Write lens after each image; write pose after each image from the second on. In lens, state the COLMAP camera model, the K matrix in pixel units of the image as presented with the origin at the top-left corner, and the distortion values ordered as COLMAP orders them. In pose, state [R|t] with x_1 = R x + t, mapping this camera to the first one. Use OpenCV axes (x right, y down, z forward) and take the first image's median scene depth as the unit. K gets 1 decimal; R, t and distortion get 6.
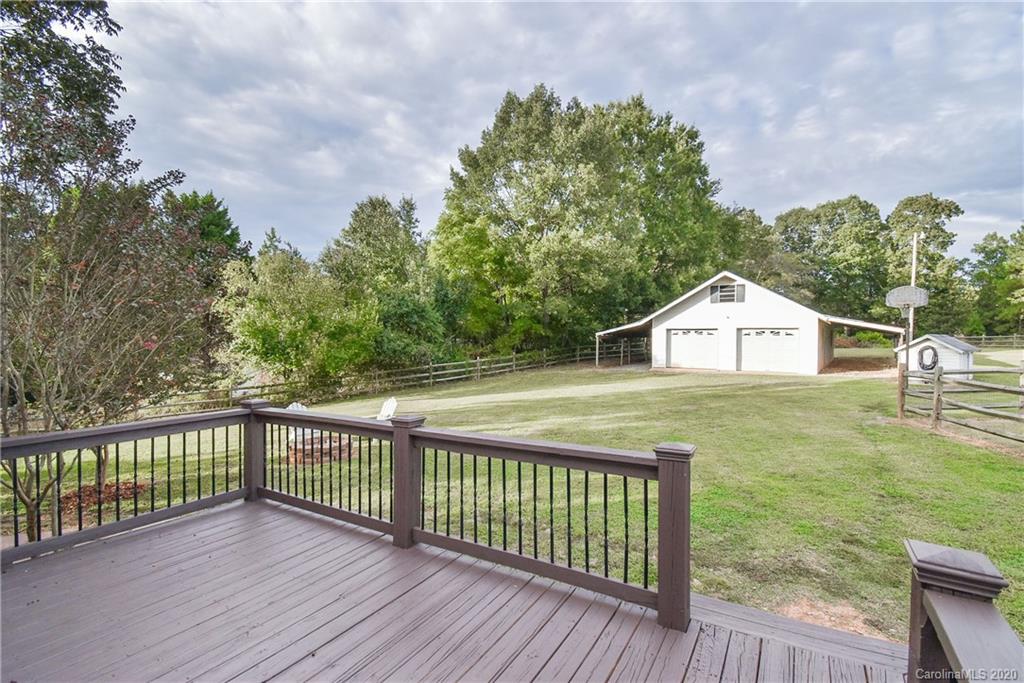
lens RADIAL K [[469.9, 0, 512.0], [0, 469.9, 341.5], [0, 0, 1]] dist [-0.001627, -0.000218]
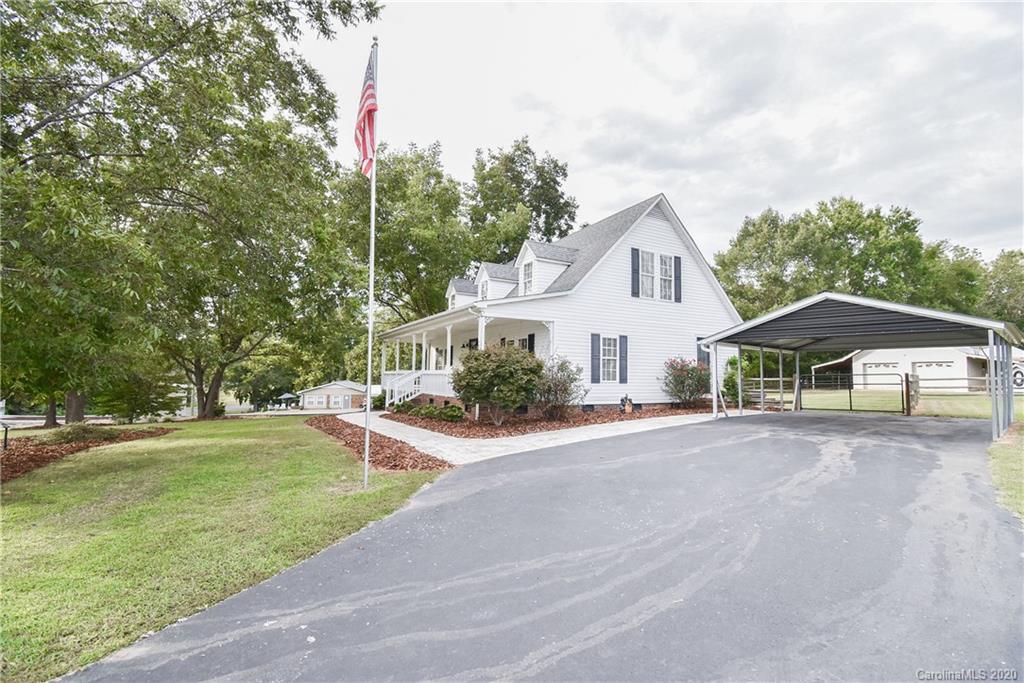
lens RADIAL K [[450.0, 0, 528.0], [0, 450.0, 352.2], [0, 0, 1]] dist [-0.000305, 0.000023]
pose [[0.874997, -0.027098, -0.483370, 0.080519], [-0.005520, 0.997809, -0.065930, 0.036322], [0.484097, 0.060356, 0.872930, -0.754372]]
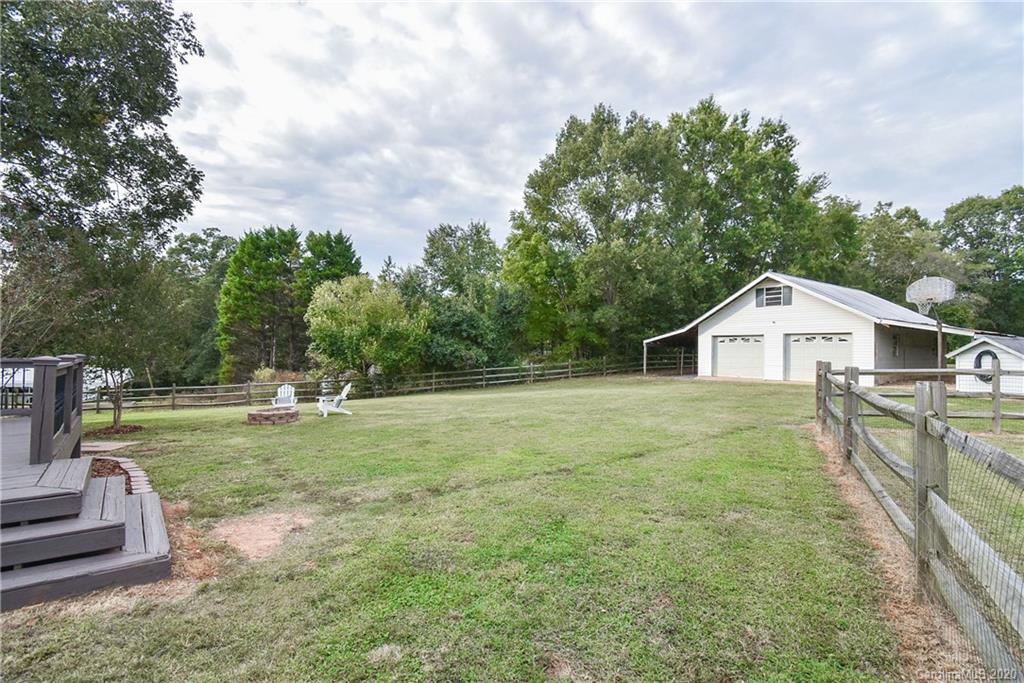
lens RADIAL K [[441.3, 0, 512.0], [0, 441.3, 341.5], [0, 0, 1]] dist [-0.000610, -0.000423]
pose [[0.946730, 0.002573, -0.322018, 0.219651], [-0.013242, 0.999433, -0.030946, 0.016724], [0.321756, 0.033561, 0.946228, 0.024303]]
